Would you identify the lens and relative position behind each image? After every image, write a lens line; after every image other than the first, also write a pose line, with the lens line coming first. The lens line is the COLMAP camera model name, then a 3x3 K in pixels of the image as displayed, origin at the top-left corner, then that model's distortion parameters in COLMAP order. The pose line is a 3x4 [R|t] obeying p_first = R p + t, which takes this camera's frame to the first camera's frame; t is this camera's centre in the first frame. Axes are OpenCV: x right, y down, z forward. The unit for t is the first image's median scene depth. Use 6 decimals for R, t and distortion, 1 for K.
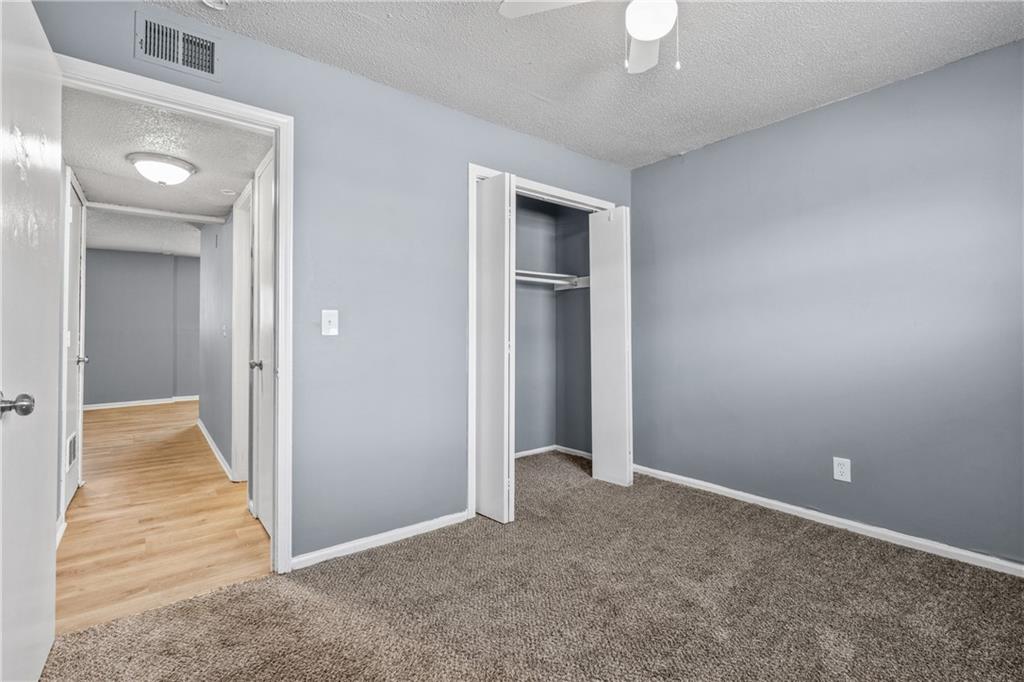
lens RADIAL K [[461.9, 0, 511.4], [0, 461.9, 337.4], [0, 0, 1]] dist [-0.001185, 0.000319]
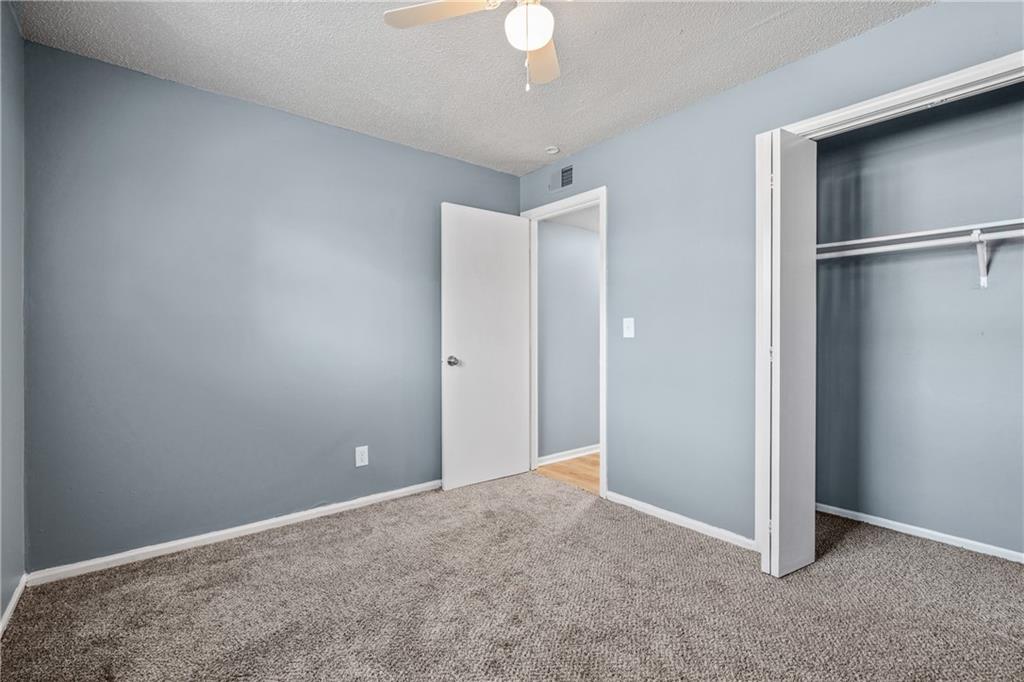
lens RADIAL K [[461.9, 0, 511.4], [0, 461.9, 337.4], [0, 0, 1]] dist [-0.001185, 0.000319]
pose [[0.012031, 0.003282, -0.999922, 1.606613], [-0.003850, 0.999987, 0.003236, -0.007733], [0.999920, 0.003811, 0.012043, 1.136740]]
